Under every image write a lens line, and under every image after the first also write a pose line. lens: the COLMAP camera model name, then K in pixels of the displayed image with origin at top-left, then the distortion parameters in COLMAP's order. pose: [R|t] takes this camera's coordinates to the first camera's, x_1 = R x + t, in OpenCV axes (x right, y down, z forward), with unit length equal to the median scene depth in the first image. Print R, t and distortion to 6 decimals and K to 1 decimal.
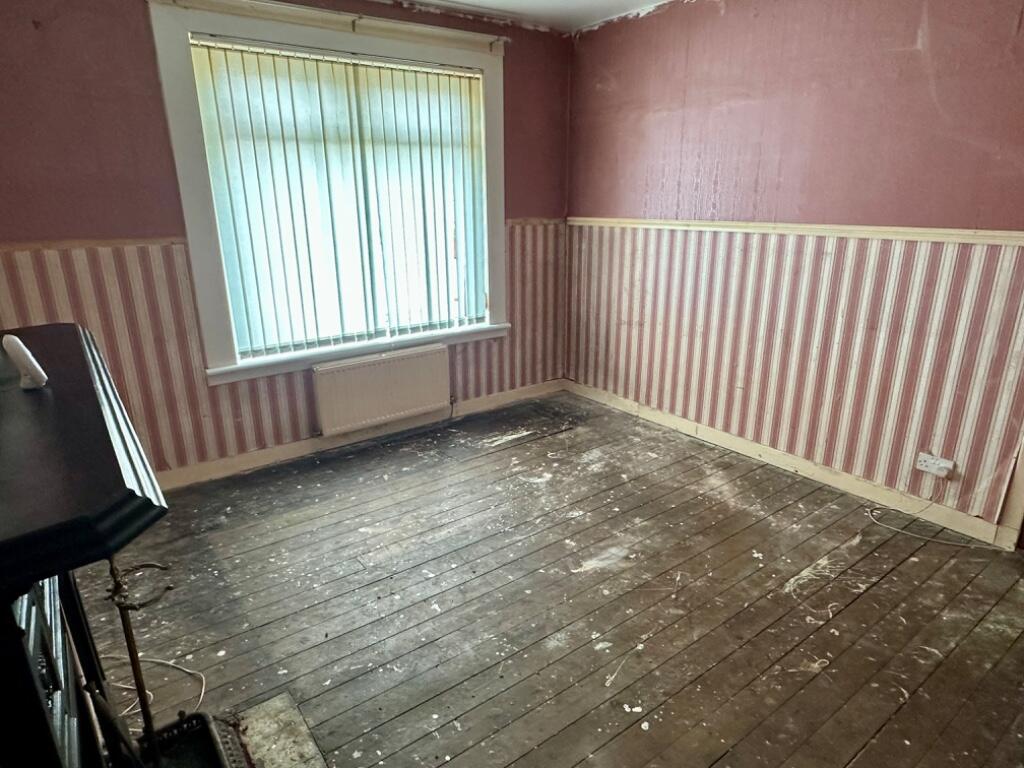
lens RADIAL K [[603.5, 0, 514.6], [0, 603.5, 388.7], [0, 0, 1]] dist [-0.001846, -0.000290]
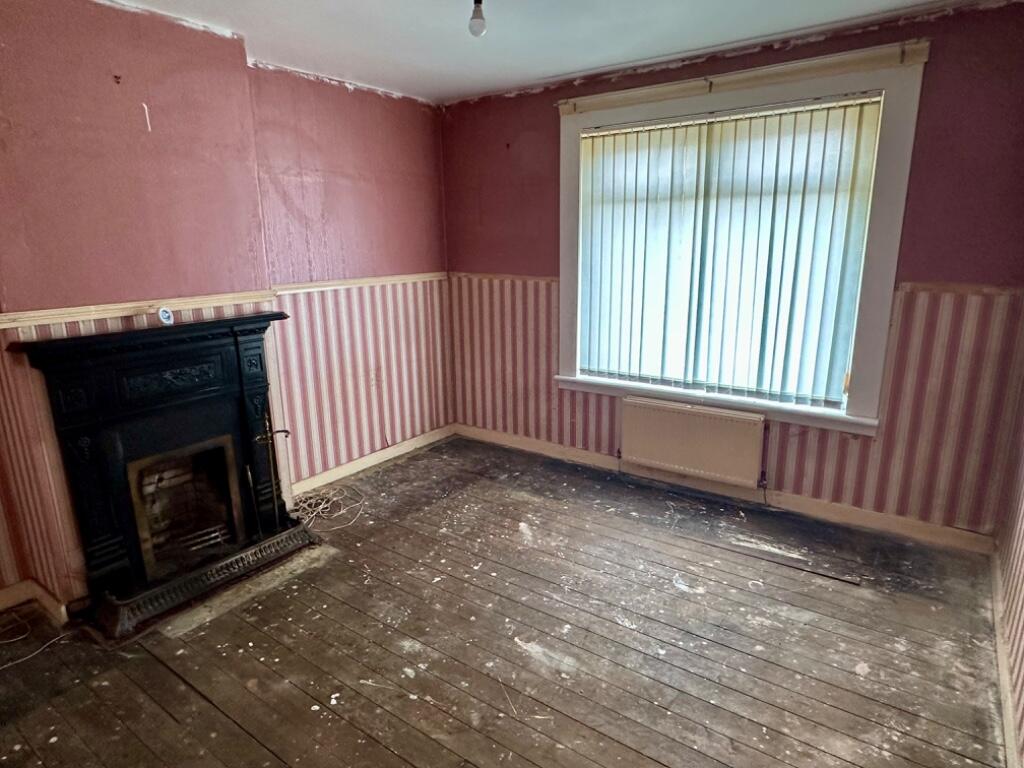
lens RADIAL K [[603.5, 0, 515.6], [0, 603.5, 391.7], [0, 0, 1]] dist [-0.001846, -0.000290]
pose [[0.306500, 0.235209, -0.922353, 0.614076], [-0.284989, 0.947215, 0.146847, -0.145956], [0.908206, 0.217852, 0.357354, 0.390491]]
